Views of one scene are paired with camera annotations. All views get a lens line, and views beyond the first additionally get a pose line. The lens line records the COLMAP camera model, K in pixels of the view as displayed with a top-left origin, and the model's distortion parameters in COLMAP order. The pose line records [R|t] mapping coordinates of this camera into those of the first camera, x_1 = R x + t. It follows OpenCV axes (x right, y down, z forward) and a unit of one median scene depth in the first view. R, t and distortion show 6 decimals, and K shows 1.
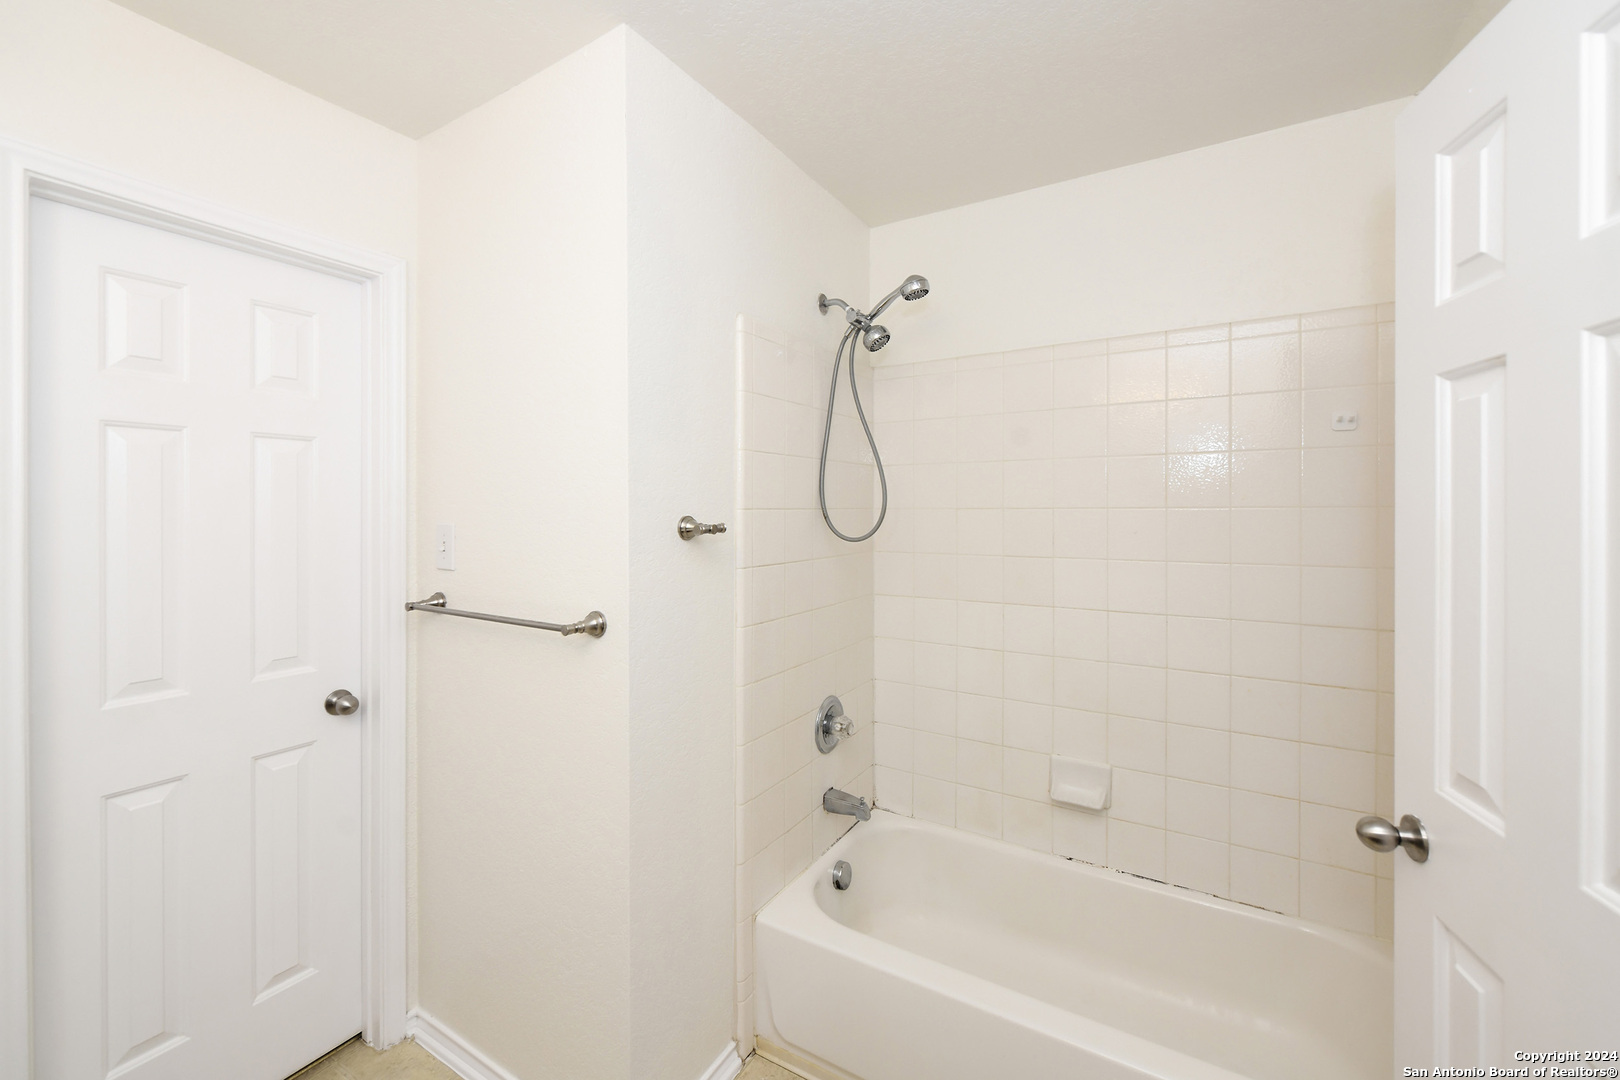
lens RADIAL K [[657.8, 0, 811.2], [0, 657.8, 511.1], [0, 0, 1]] dist [-0.000880, -0.000370]
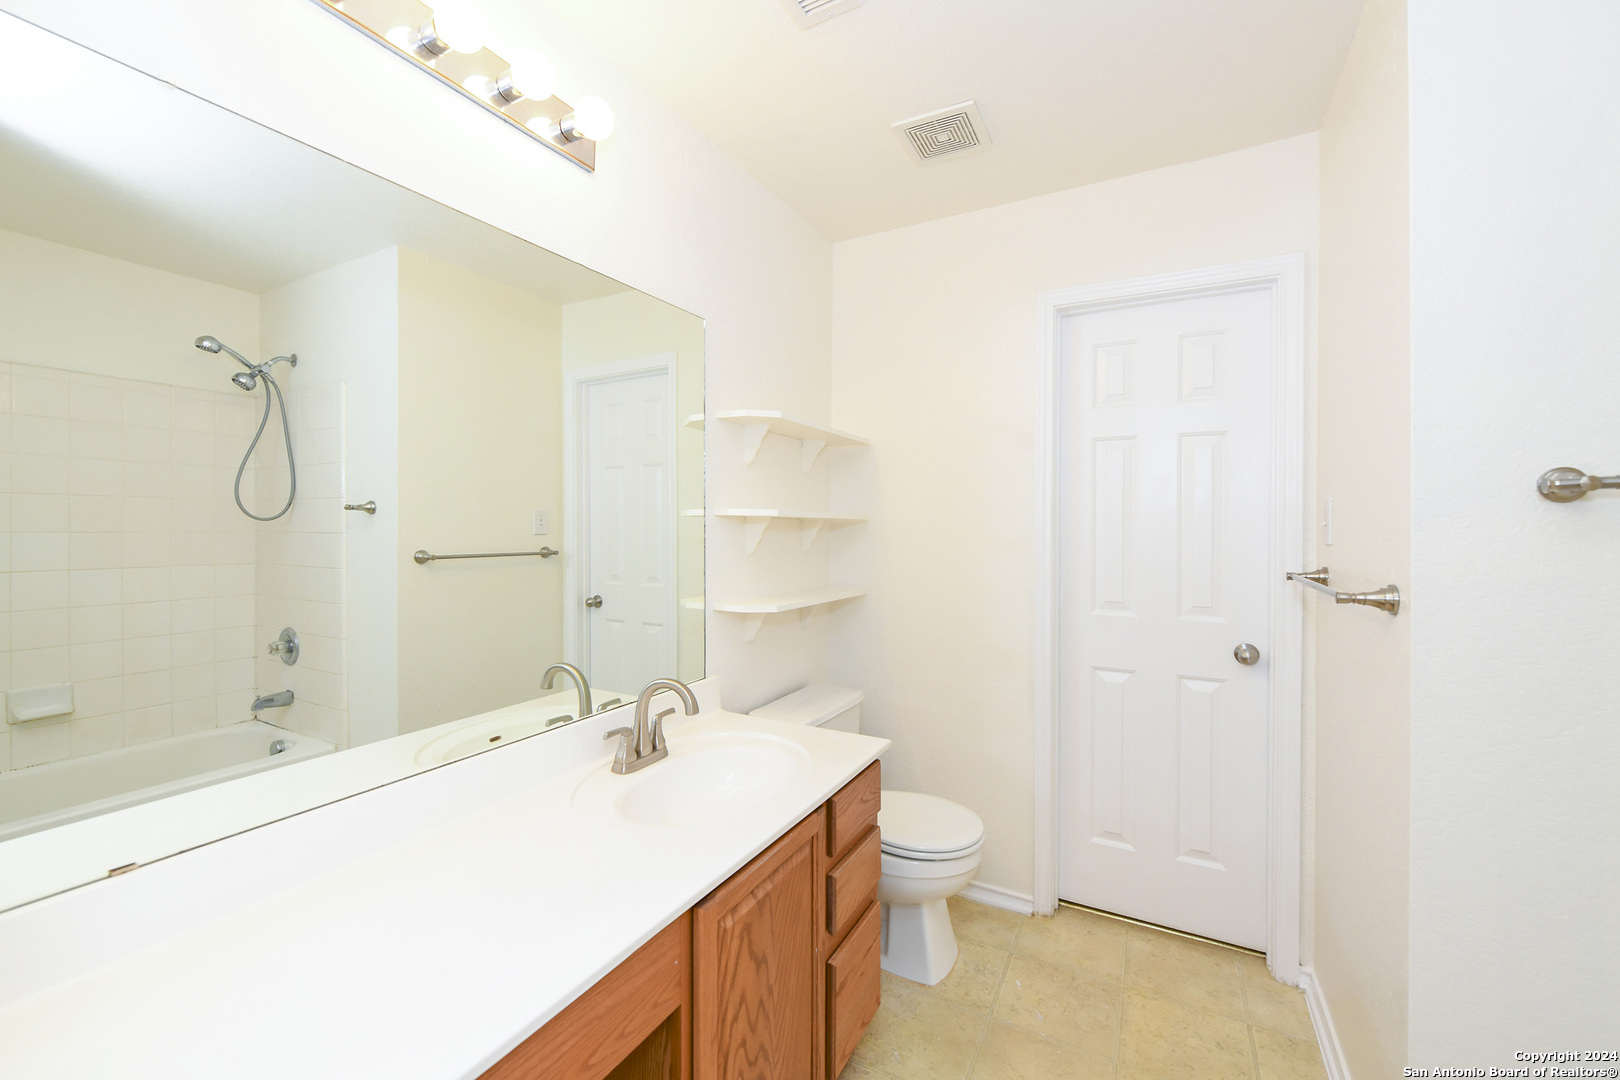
lens RADIAL K [[653.9, 0, 817.6], [0, 653.9, 524.3], [0, 0, 1]] dist [0.000124, -0.000273]
pose [[0.057931, -0.002107, -0.998318, 0.423424], [-0.004918, 0.999985, -0.002396, 0.069601], [0.998308, 0.005049, 0.057920, 0.177212]]
